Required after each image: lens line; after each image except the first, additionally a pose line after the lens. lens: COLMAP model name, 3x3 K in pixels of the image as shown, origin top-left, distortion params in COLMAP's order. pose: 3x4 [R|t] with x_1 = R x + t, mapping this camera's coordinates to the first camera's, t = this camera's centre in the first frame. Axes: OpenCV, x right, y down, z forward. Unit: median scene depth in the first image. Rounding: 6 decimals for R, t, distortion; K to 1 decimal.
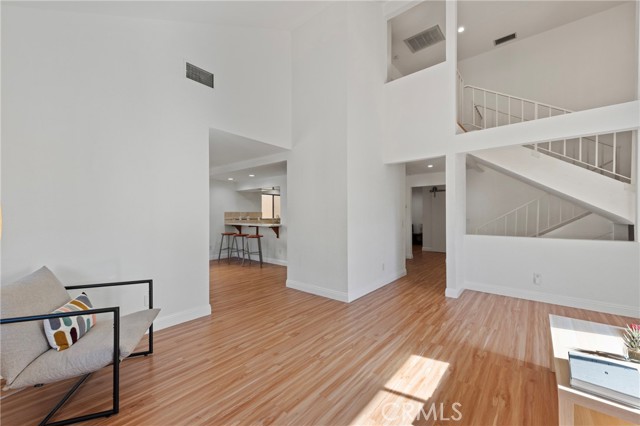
lens RADIAL K [[252.4, 0, 324.4], [0, 252.4, 212.7], [0, 0, 1]] dist [0.009328, -0.001148]
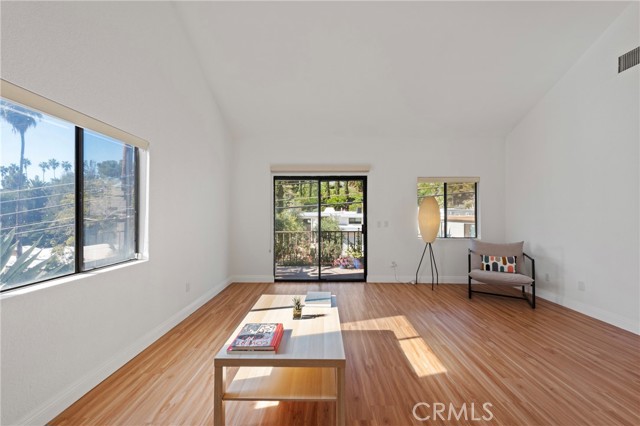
lens RADIAL K [[252.4, 0, 321.1], [0, 252.4, 209.8], [0, 0, 1]] dist [0.009328, -0.001148]
pose [[-0.769120, -0.005179, -0.639084, 1.197524], [0.008675, 0.999790, -0.018542, -0.010952], [0.639046, -0.019805, -0.768913, 1.300999]]
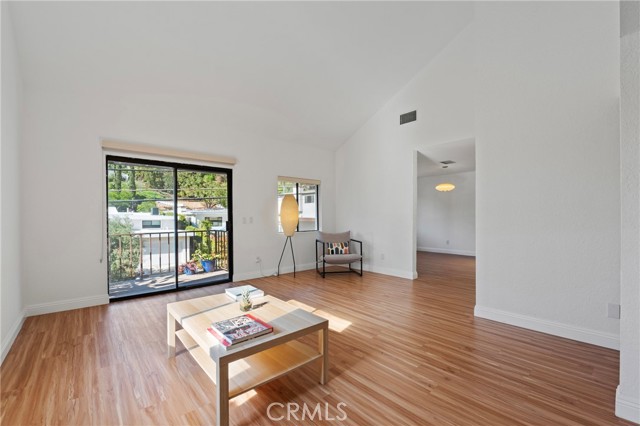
lens RADIAL K [[272.4, 0, 324.4], [0, 272.4, 215.9], [0, 0, 1]] dist [-0.014960, -0.000999]
pose [[-0.135190, 0.006601, -0.990798, 1.543577], [0.014196, 0.999888, 0.004725, 0.032939], [0.990718, -0.013427, -0.135268, 0.959045]]
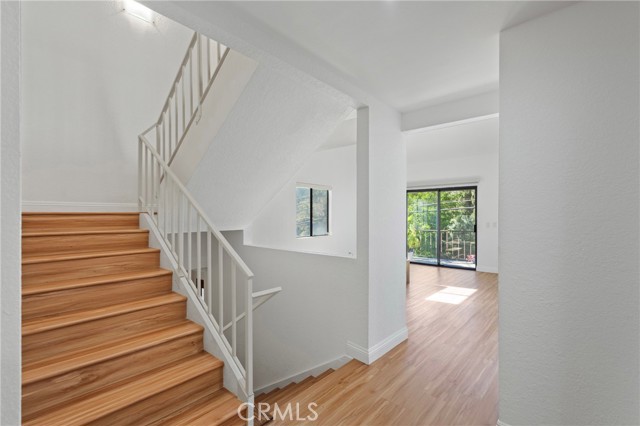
lens RADIAL K [[290.3, 0, 320.5], [0, 290.3, 214.4], [0, 0, 1]] dist [0.000376, 0.000017]
pose [[-0.999446, 0.007975, 0.032310, 1.099545], [0.008057, 0.999965, 0.002421, -0.051008], [-0.032289, 0.002680, -0.999475, 2.861722]]
